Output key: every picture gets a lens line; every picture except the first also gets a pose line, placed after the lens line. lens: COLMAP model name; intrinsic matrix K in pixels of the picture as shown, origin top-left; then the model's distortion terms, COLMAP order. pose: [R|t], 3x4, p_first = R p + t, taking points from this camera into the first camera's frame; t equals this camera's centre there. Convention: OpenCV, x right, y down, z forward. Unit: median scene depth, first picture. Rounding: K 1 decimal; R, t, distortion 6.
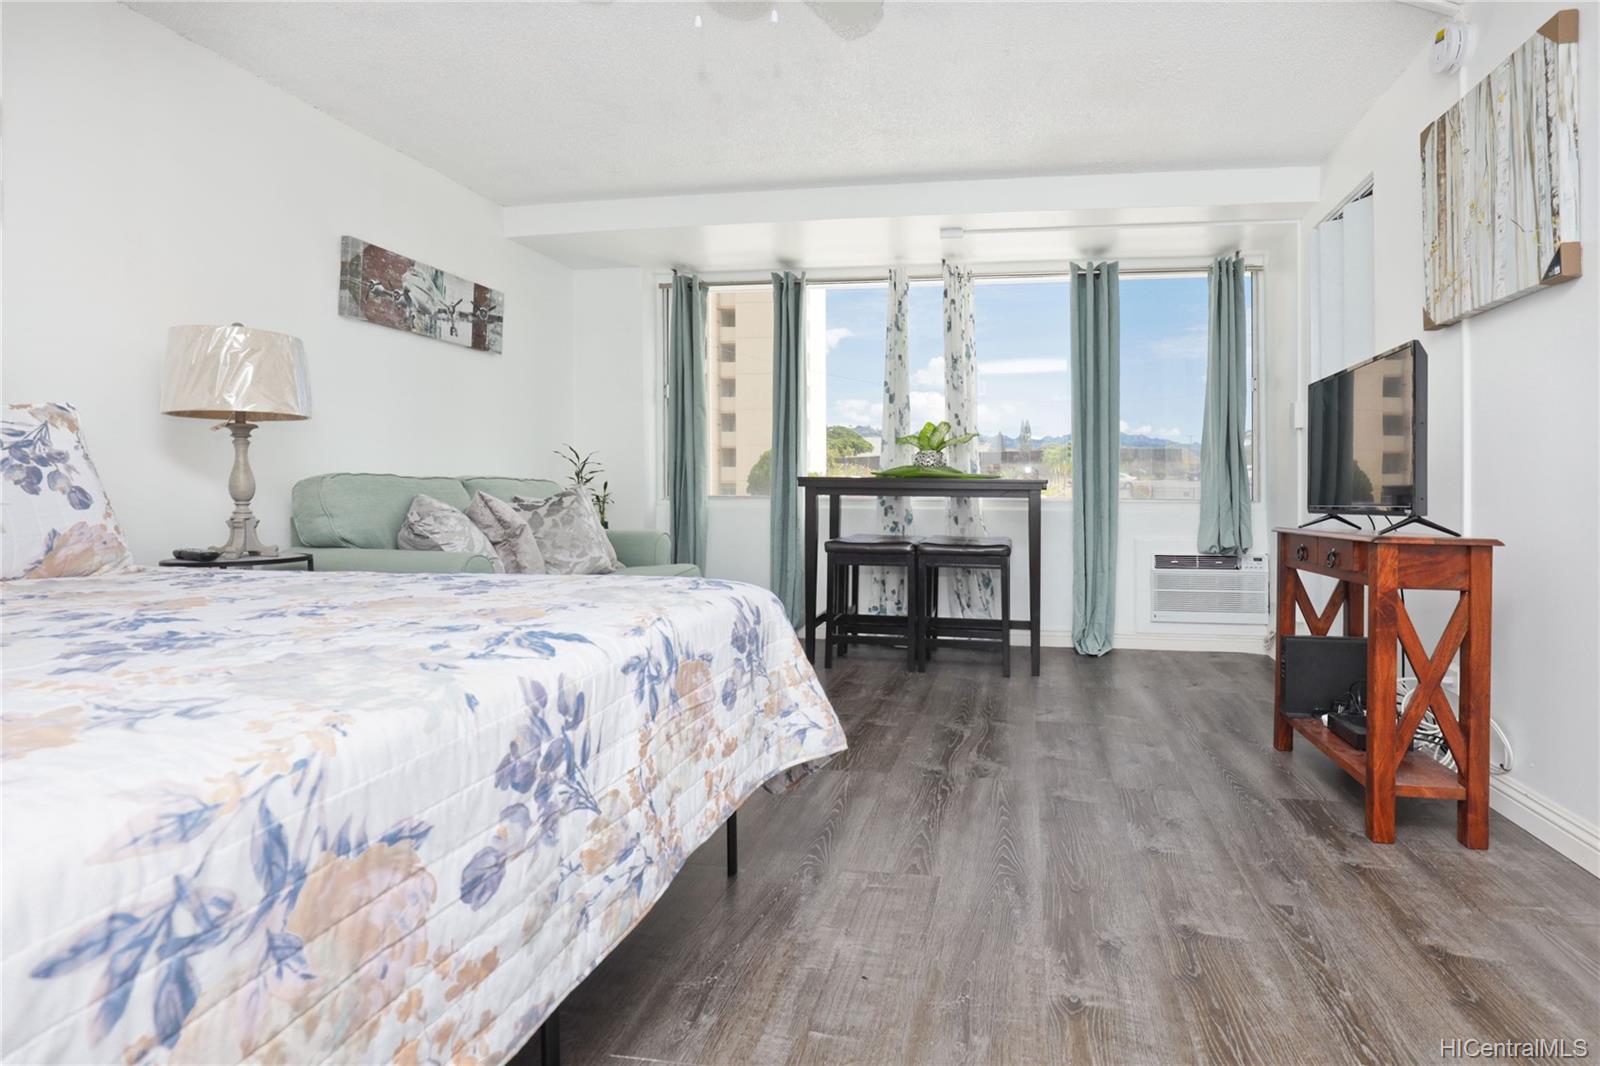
lens RADIAL K [[794.4, 0, 908.1], [0, 794.4, 493.0], [0, 0, 1]] dist [-0.022697, 0.005510]
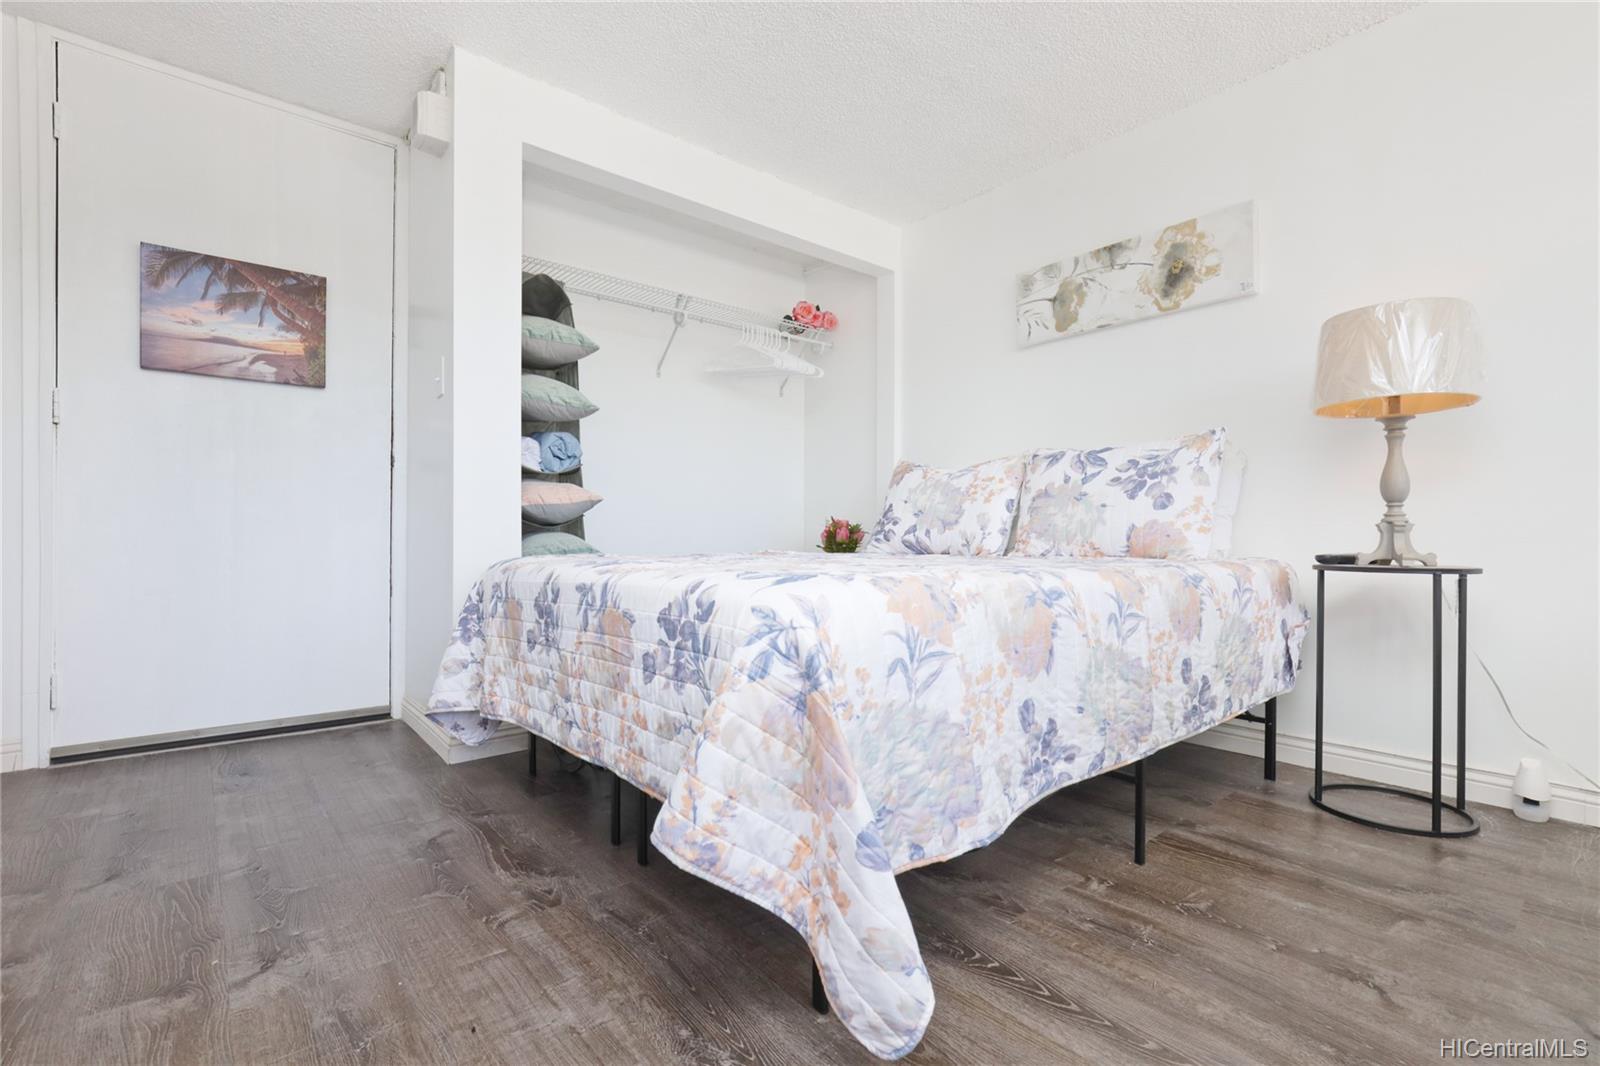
lens RADIAL K [[726.0, 0, 824.2], [0, 726.0, 535.1], [0, 0, 1]] dist [-0.016914, 0.004406]
pose [[-0.649741, -0.005901, -0.760132, 0.219267], [-0.008270, 0.999966, -0.000694, 0.061703], [0.760110, 0.005835, -0.649768, 1.221404]]
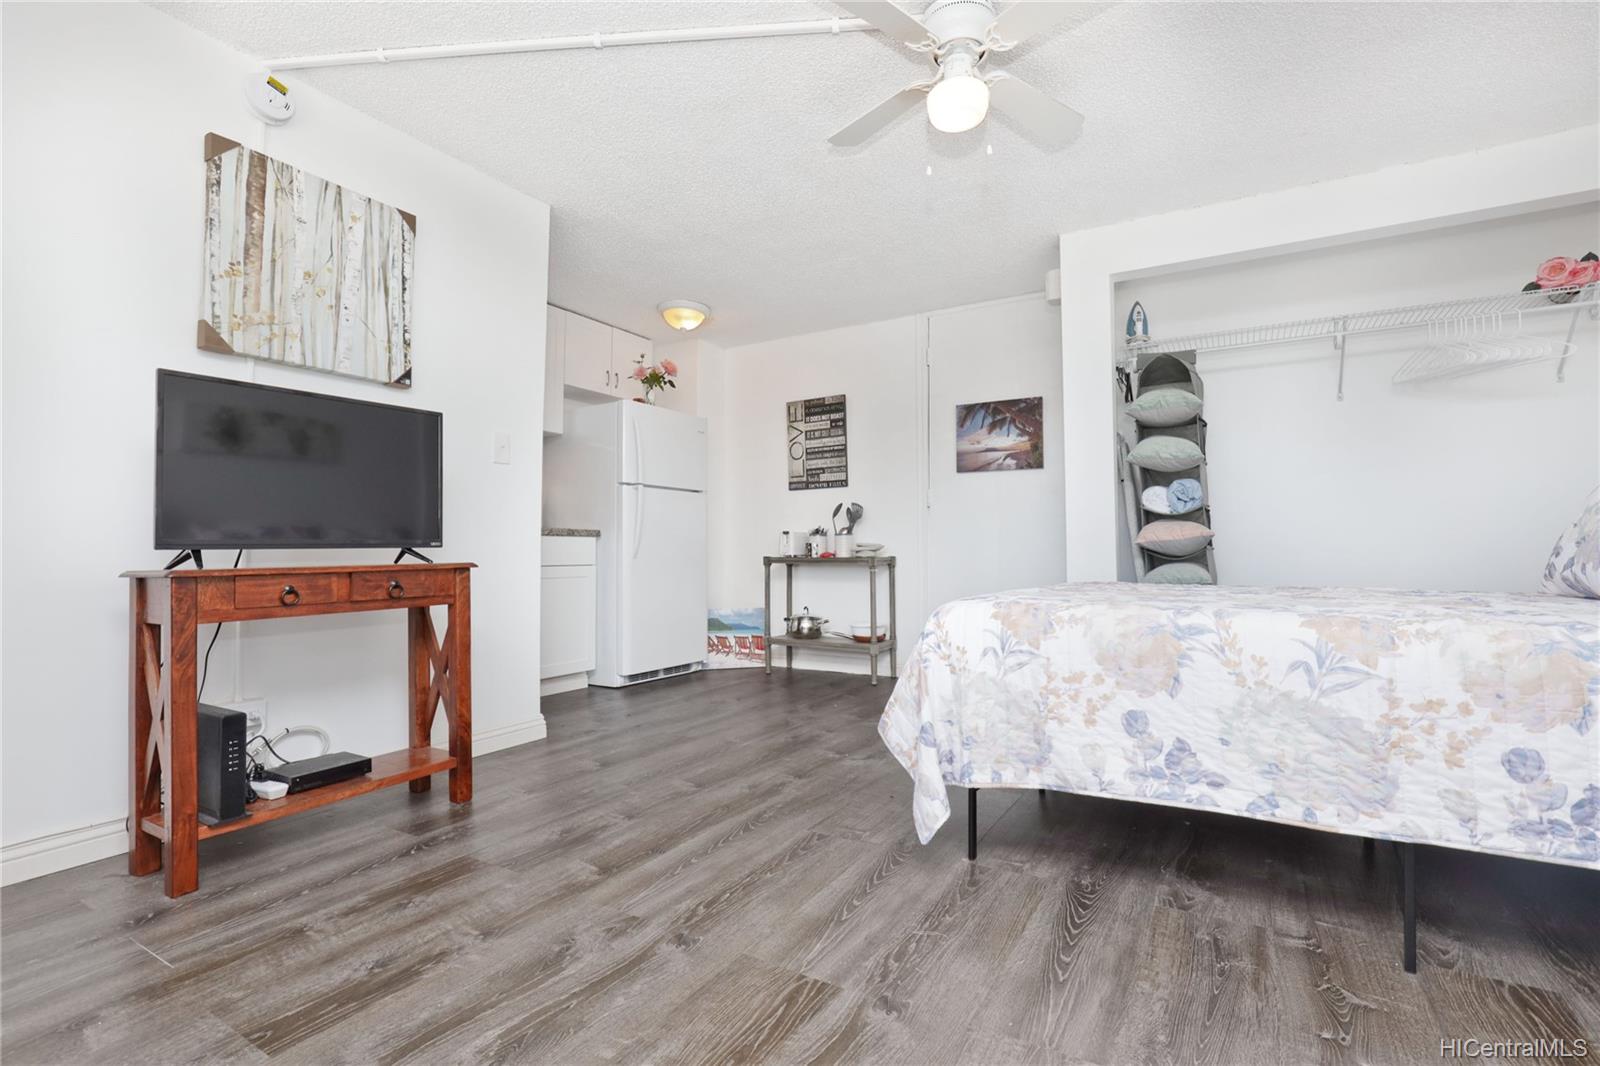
lens RADIAL K [[726.0, 0, 803.7], [0, 726.0, 527.6], [0, 0, 1]] dist [-0.016914, 0.004406]
pose [[-0.924965, 0.011482, 0.379879, -0.349917], [-0.000999, 0.999467, -0.032641, 0.032342], [-0.380052, -0.030571, -0.924460, 1.805148]]
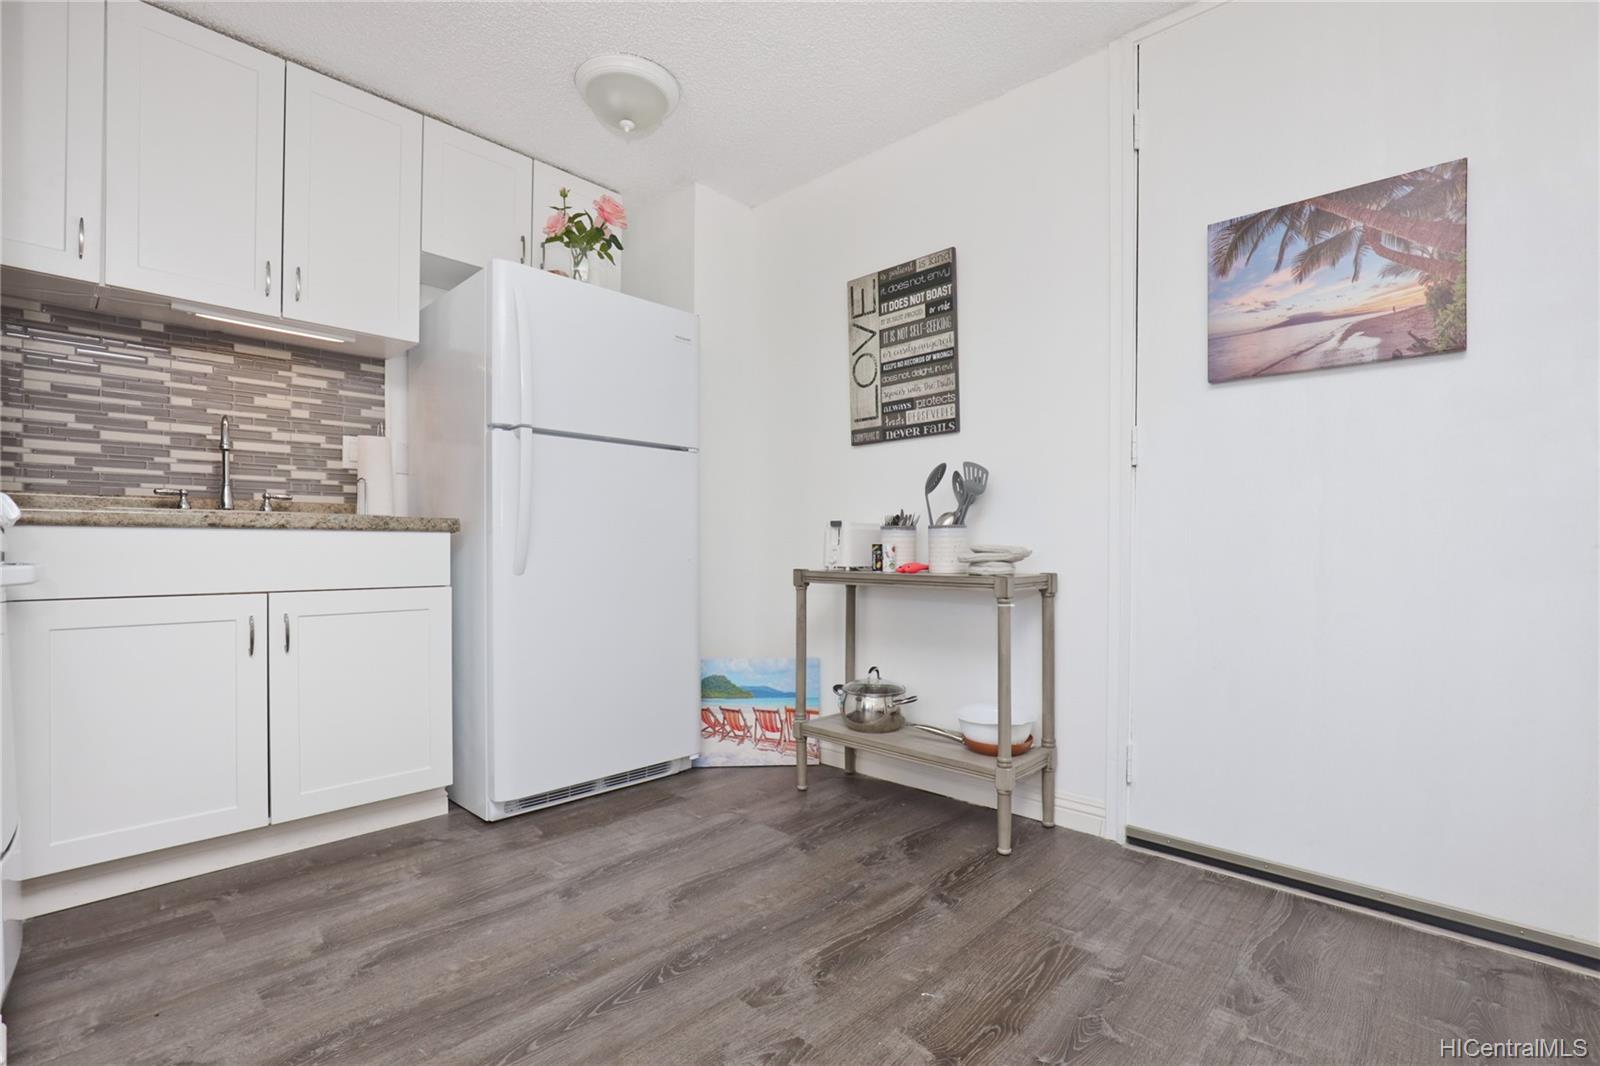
lens RADIAL K [[738.1, 0, 803.0], [0, 738.1, 558.8], [0, 0, 1]] dist [-0.022630, 0.004793]
pose [[-0.827885, -0.013046, 0.560746, -0.046846], [-0.005562, 0.999871, 0.015051, 0.011963], [-0.560870, 0.009342, -0.827851, 0.688384]]
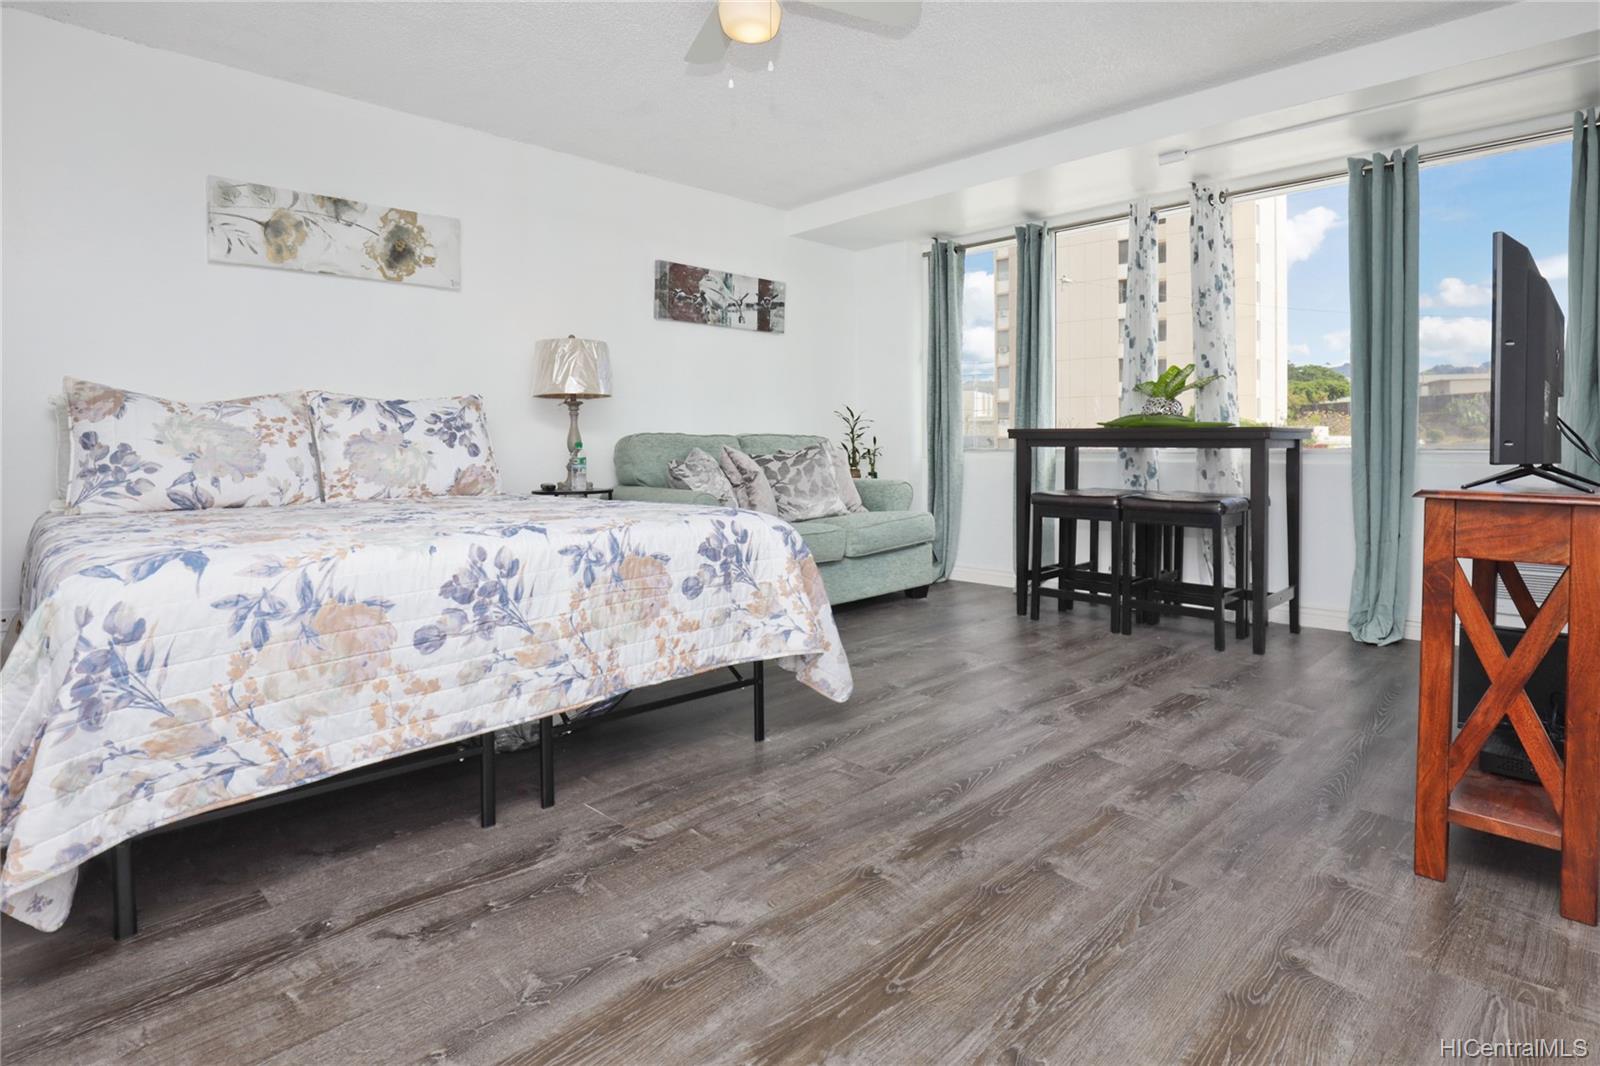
lens RADIAL K [[847.9, 0, 813.1], [0, 847.9, 450.6], [0, 0, 1]] dist [-0.021931, 0.001686]
pose [[0.801970, -0.005119, -0.597342, 0.578852], [0.006085, 0.999981, -0.000399, 0.011579], [0.597333, -0.003315, 0.801987, -0.039909]]
